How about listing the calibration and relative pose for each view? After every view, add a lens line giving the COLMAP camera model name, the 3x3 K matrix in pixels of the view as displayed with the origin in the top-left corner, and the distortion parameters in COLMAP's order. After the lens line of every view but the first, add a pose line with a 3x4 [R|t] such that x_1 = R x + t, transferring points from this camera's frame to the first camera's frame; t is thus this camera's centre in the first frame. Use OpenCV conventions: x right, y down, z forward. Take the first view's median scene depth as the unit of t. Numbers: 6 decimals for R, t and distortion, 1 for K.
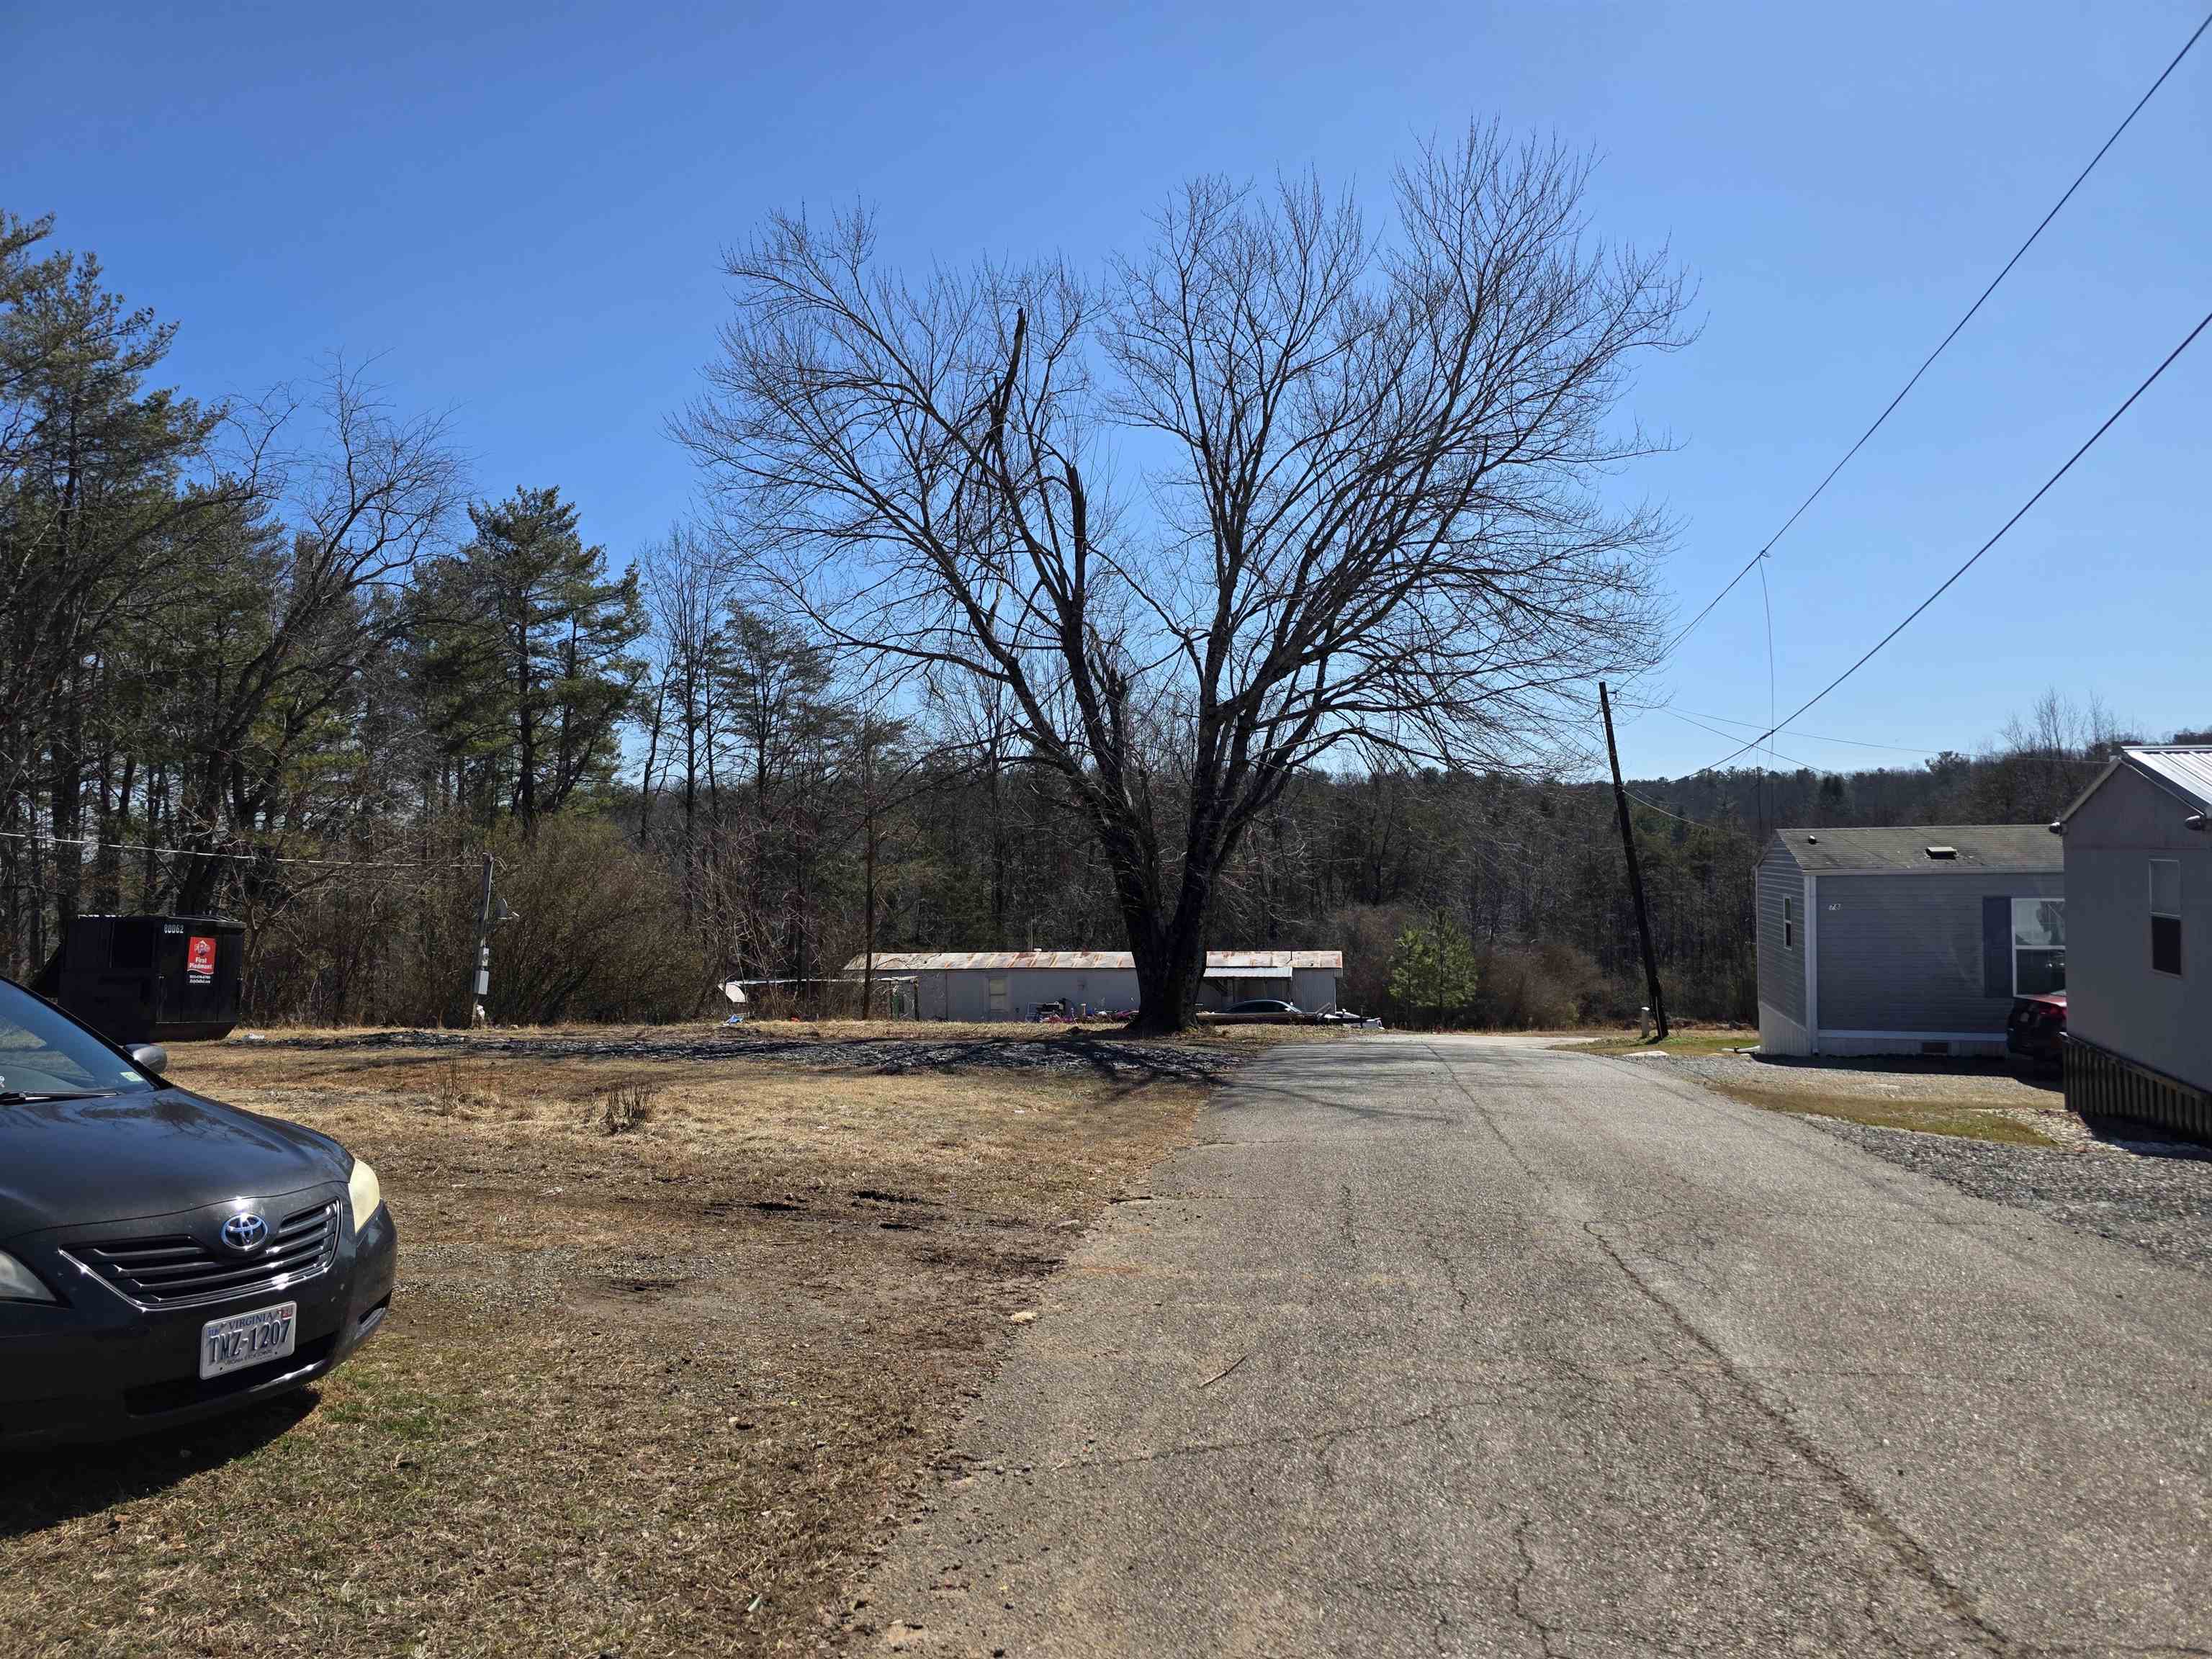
lens RADIAL K [[1504.9, 0, 1087.0], [0, 1504.9, 837.2], [0, 0, 1]] dist [0.084358, -0.047245]
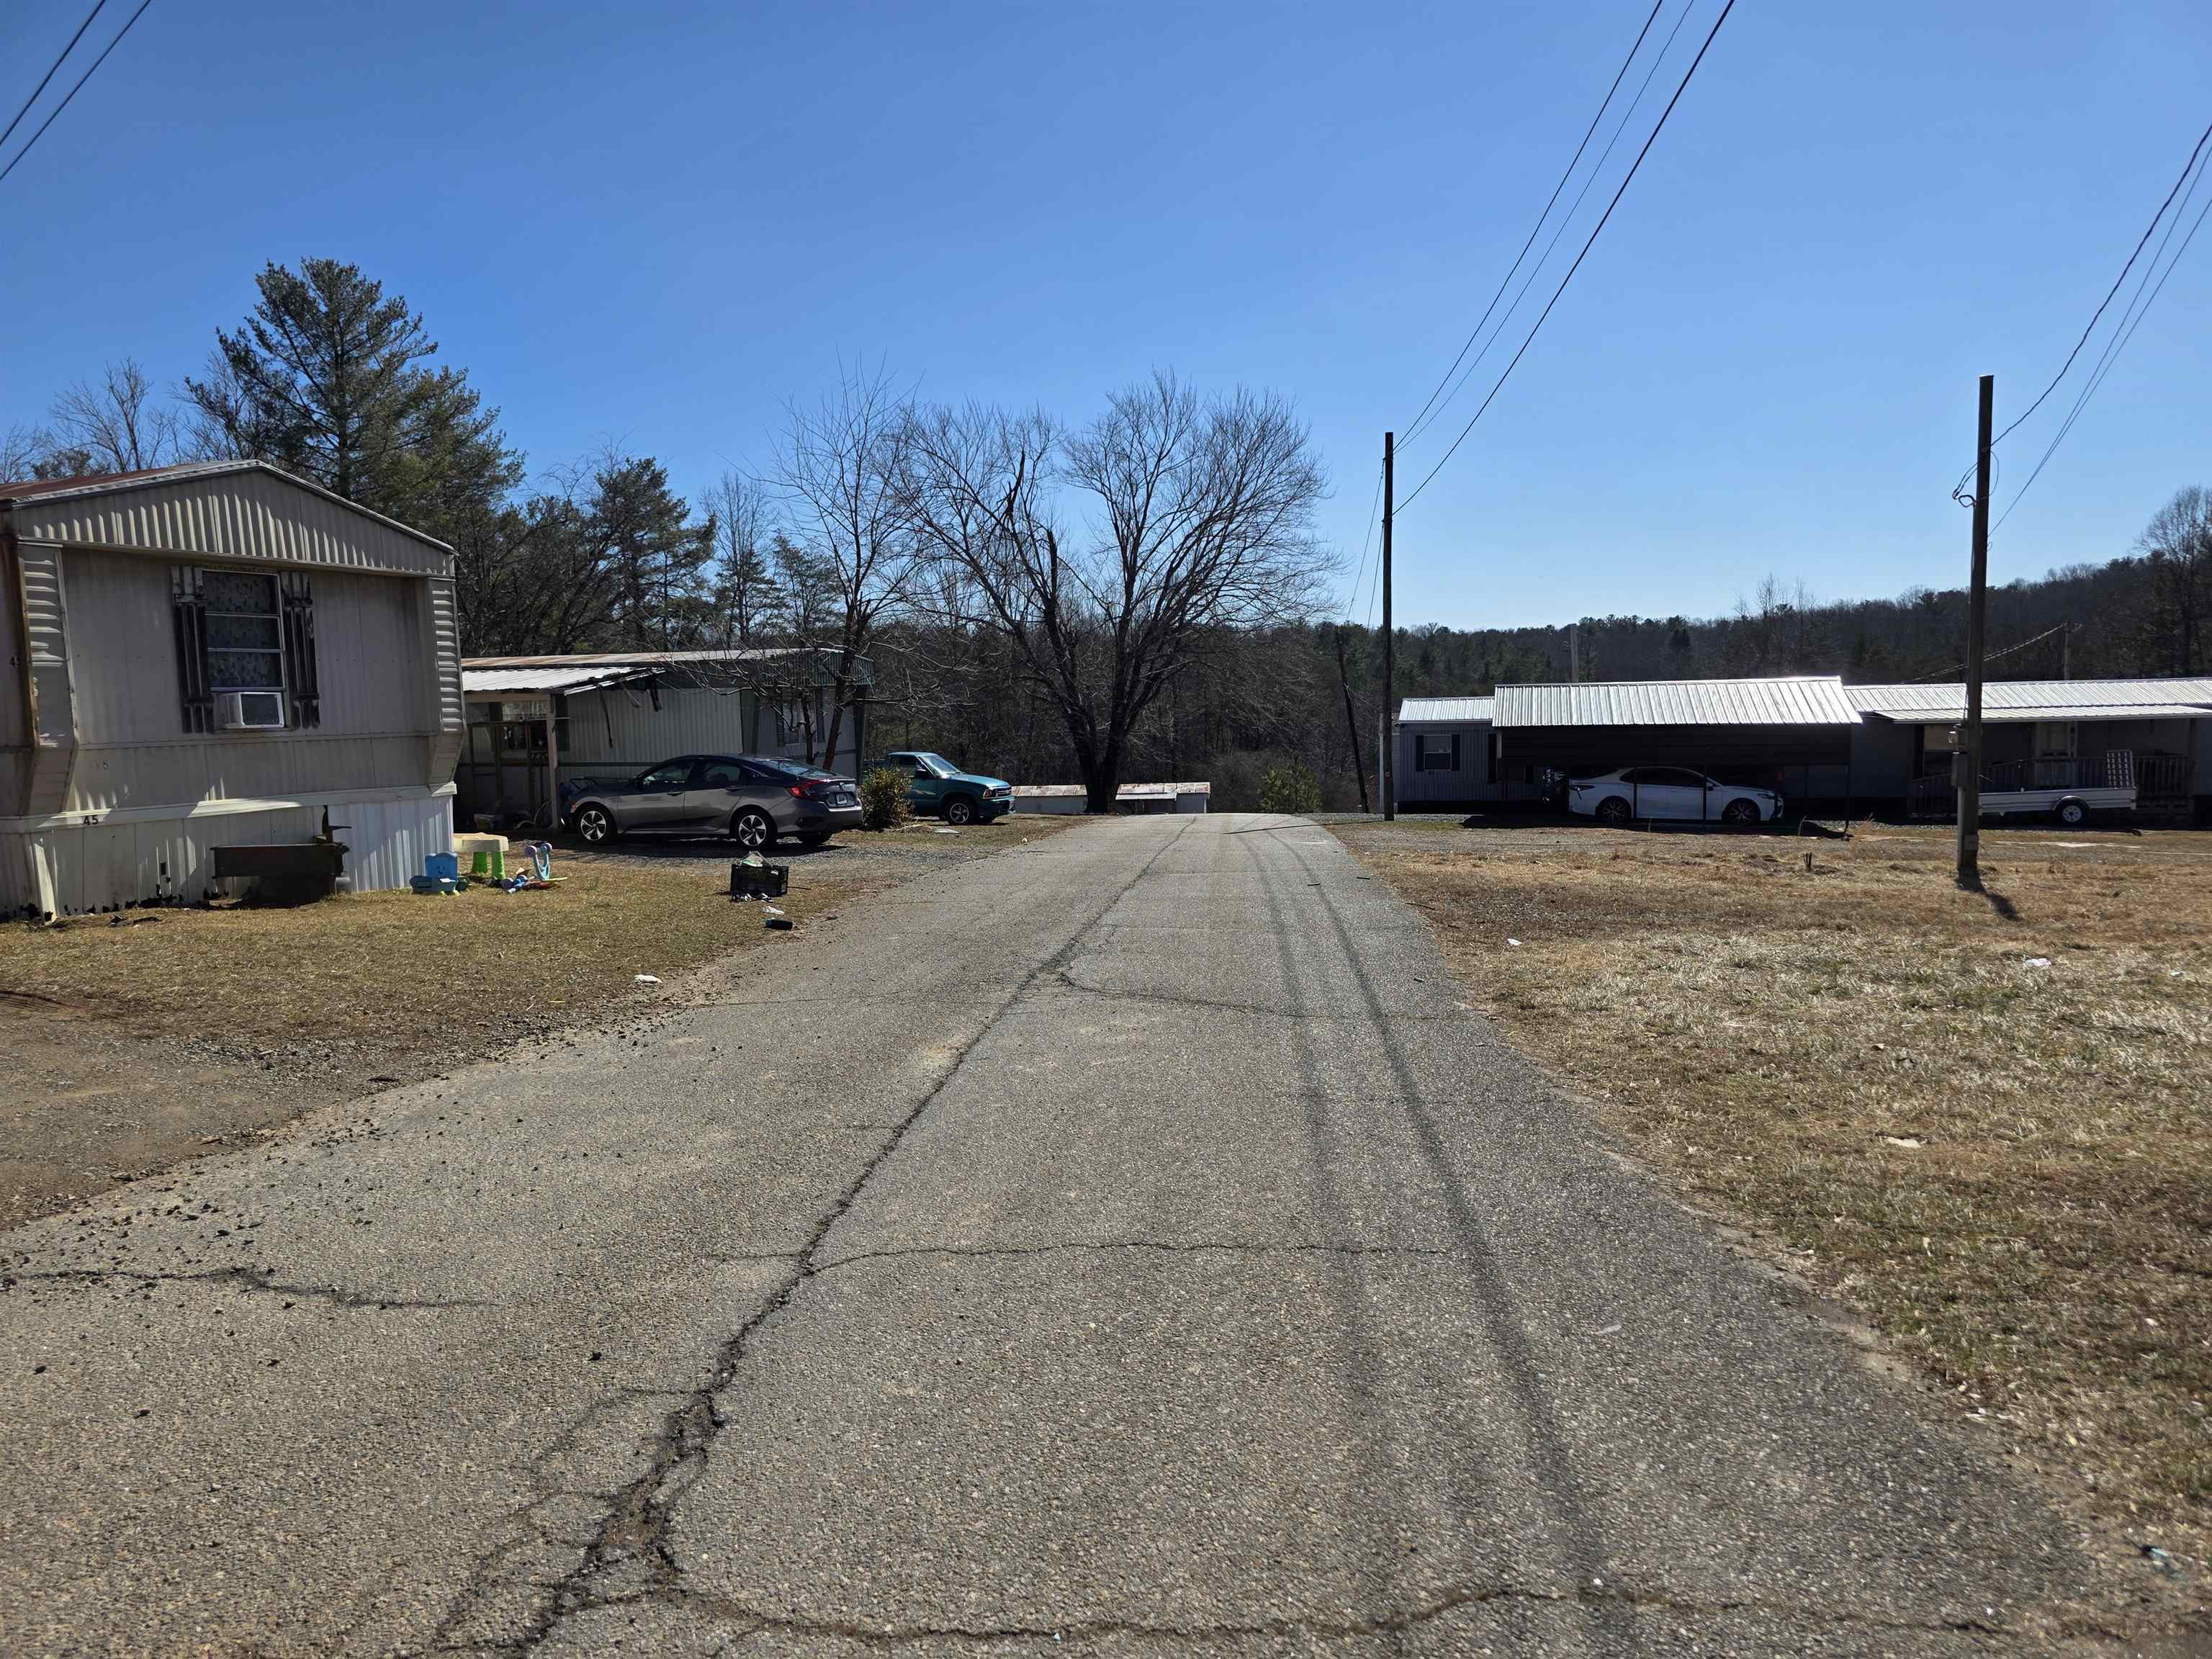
lens RADIAL K [[1504.9, 0, 1087.0], [0, 1504.9, 837.2], [0, 0, 1]] dist [0.084358, -0.047245]
pose [[0.998401, -0.013996, 0.054774, -0.074904], [0.008399, 0.994841, 0.101097, -0.046608], [-0.055906, -0.100475, 0.993368, -0.996298]]
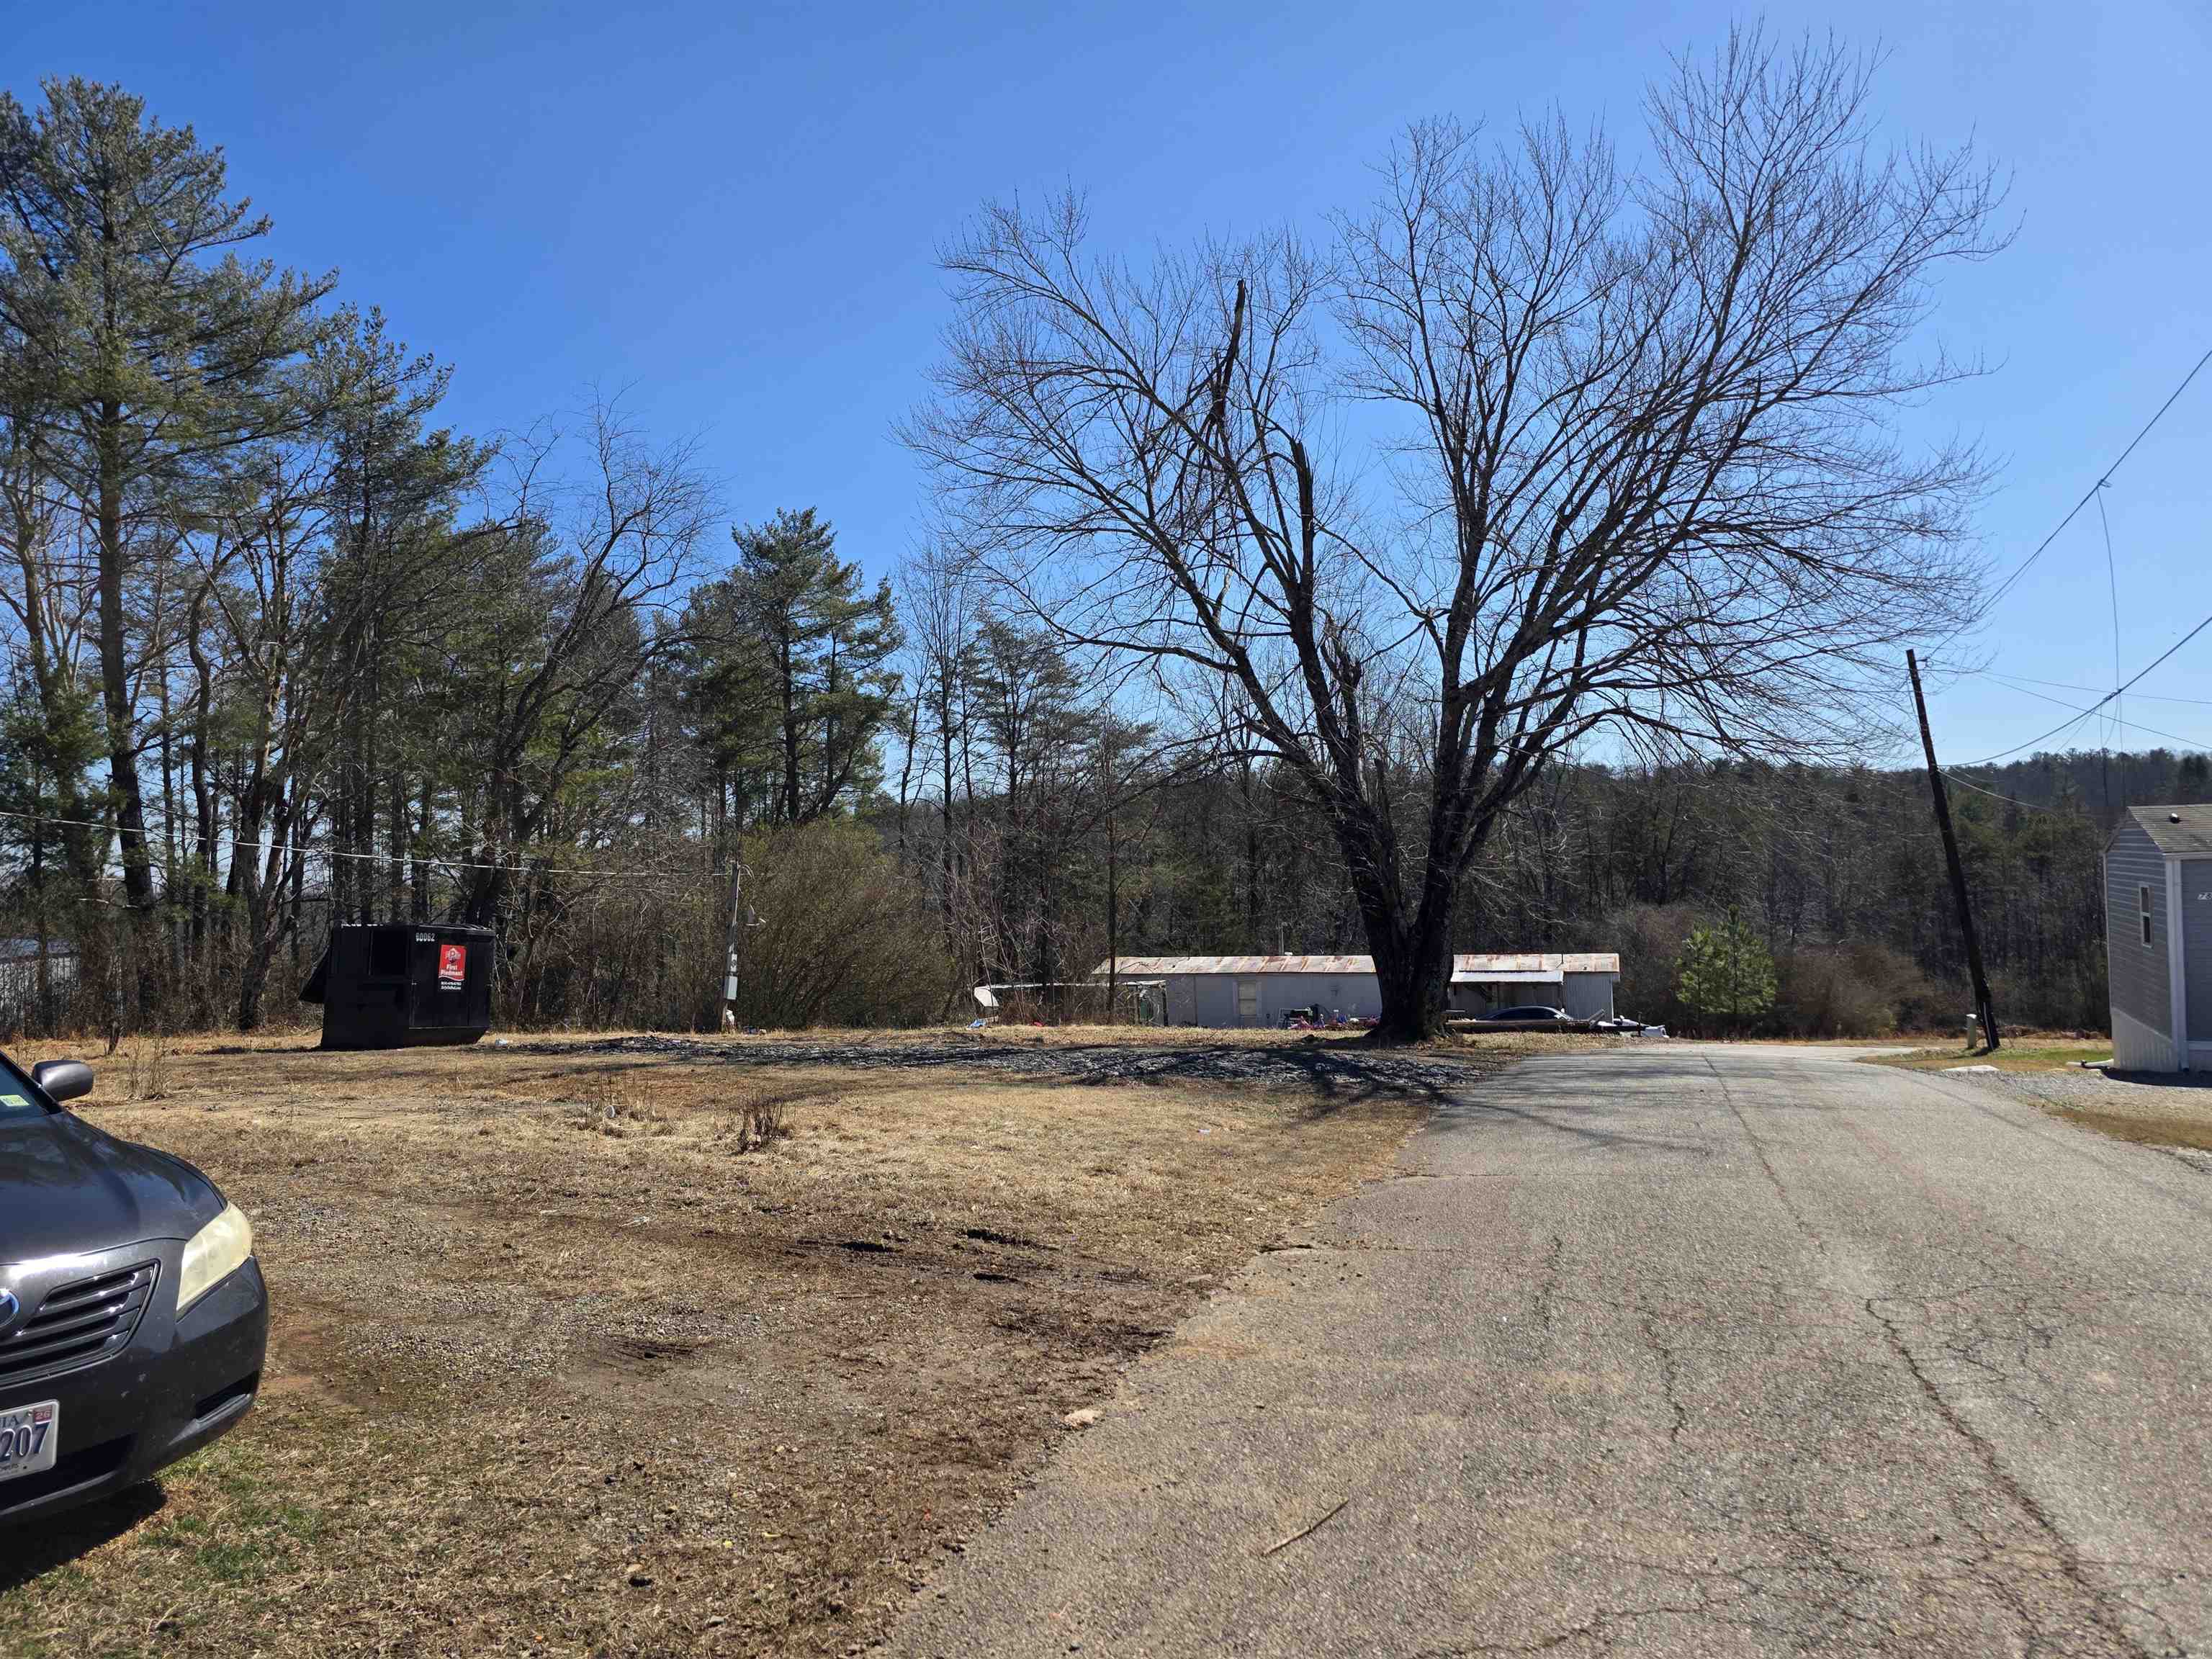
lens RADIAL K [[1506.2, 0, 1110.7], [0, 1506.2, 828.0], [0, 0, 1]] dist [0.068187, -0.045273]
pose [[0.986971, -0.019944, -0.159657, 0.020874], [0.018436, 0.999770, -0.010923, 0.004703], [0.159838, 0.007837, 0.987112, 0.047064]]
